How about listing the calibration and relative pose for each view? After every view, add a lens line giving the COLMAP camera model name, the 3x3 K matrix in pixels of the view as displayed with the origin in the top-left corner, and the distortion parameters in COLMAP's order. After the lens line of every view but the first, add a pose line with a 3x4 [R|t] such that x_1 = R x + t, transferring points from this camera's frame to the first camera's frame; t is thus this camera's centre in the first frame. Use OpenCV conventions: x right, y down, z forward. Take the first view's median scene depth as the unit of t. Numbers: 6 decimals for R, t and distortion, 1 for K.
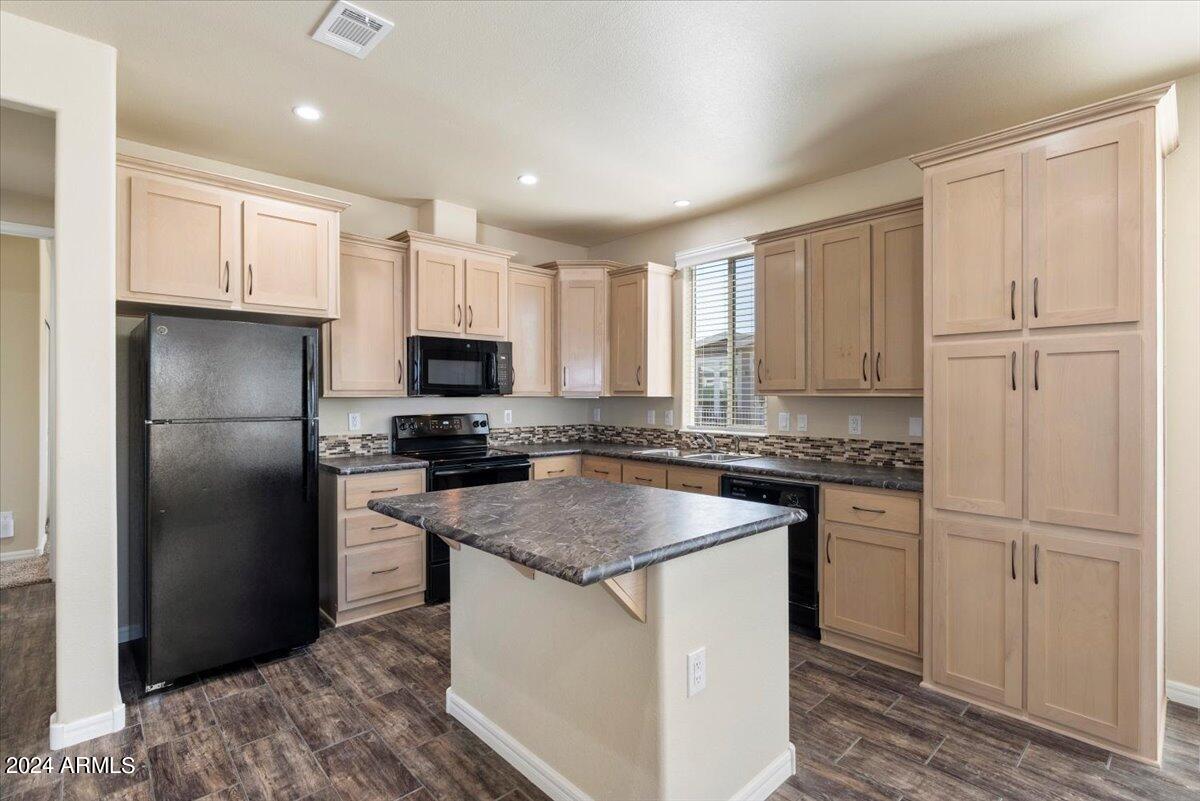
lens RADIAL K [[553.0, 0, 600.7], [0, 553.0, 397.7], [0, 0, 1]] dist [-0.010975, 0.004742]
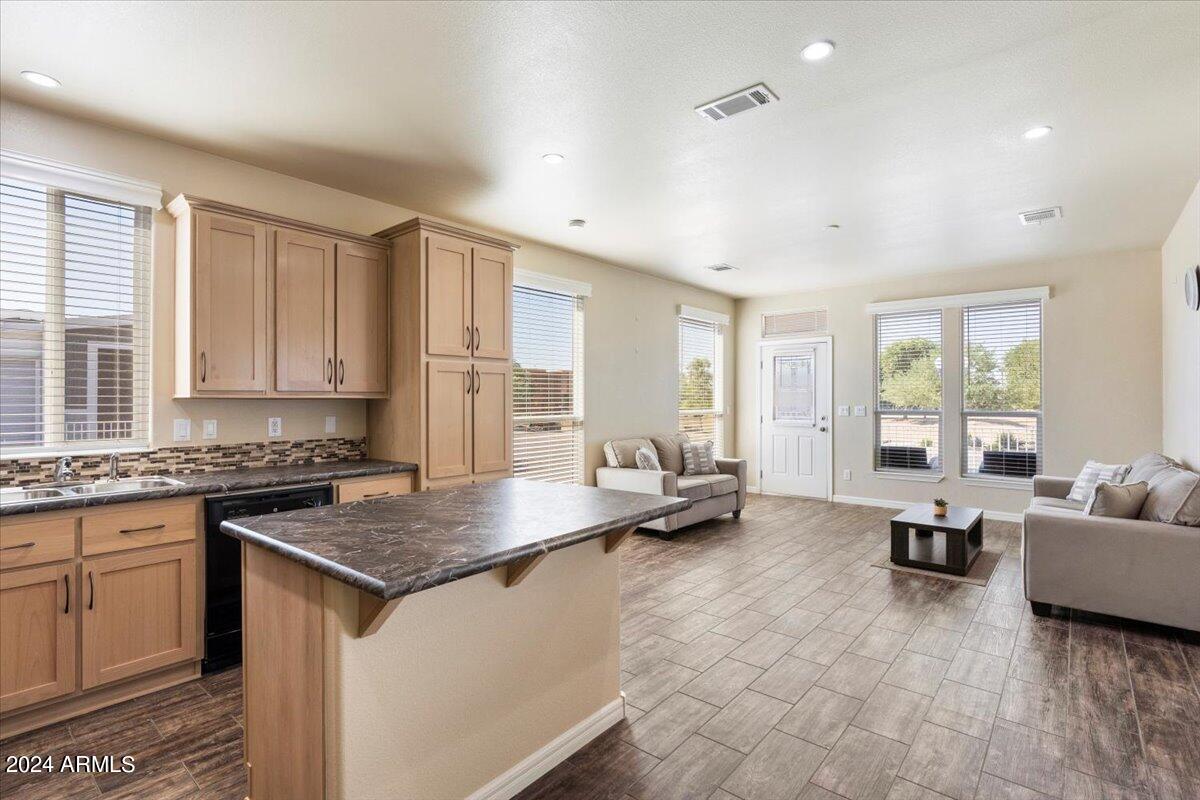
lens RADIAL K [[553.0, 0, 607.0], [0, 553.0, 394.9], [0, 0, 1]] dist [-0.010975, 0.004742]
pose [[-0.106952, 0.007030, 0.994239, -0.531841], [0.004224, 0.999969, -0.006616, 0.000217], [-0.994255, 0.003492, -0.106978, 0.459119]]
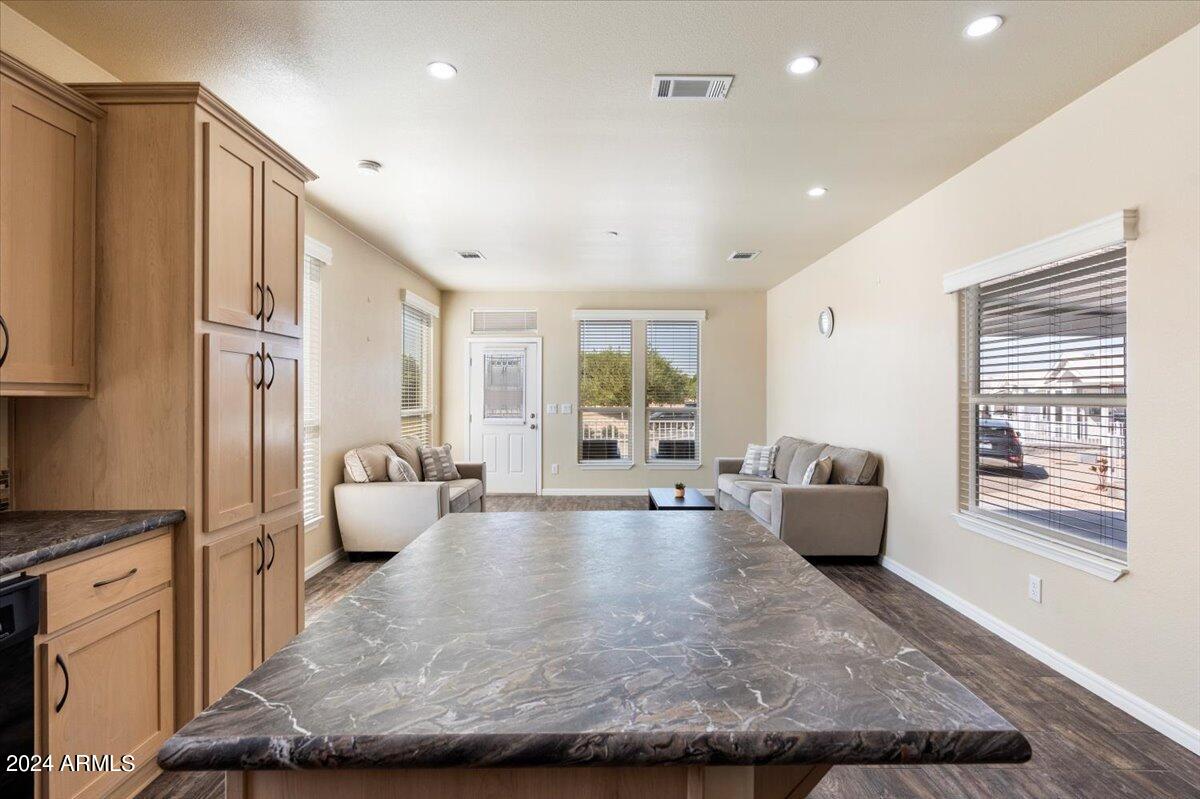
lens RADIAL K [[553.0, 0, 591.9], [0, 553.0, 396.5], [0, 0, 1]] dist [-0.010975, 0.004742]
pose [[-0.709832, -0.000651, 0.704371, -0.244312], [0.001440, 0.999996, 0.002375, -0.002347], [-0.704370, 0.002700, -0.709828, 0.766570]]
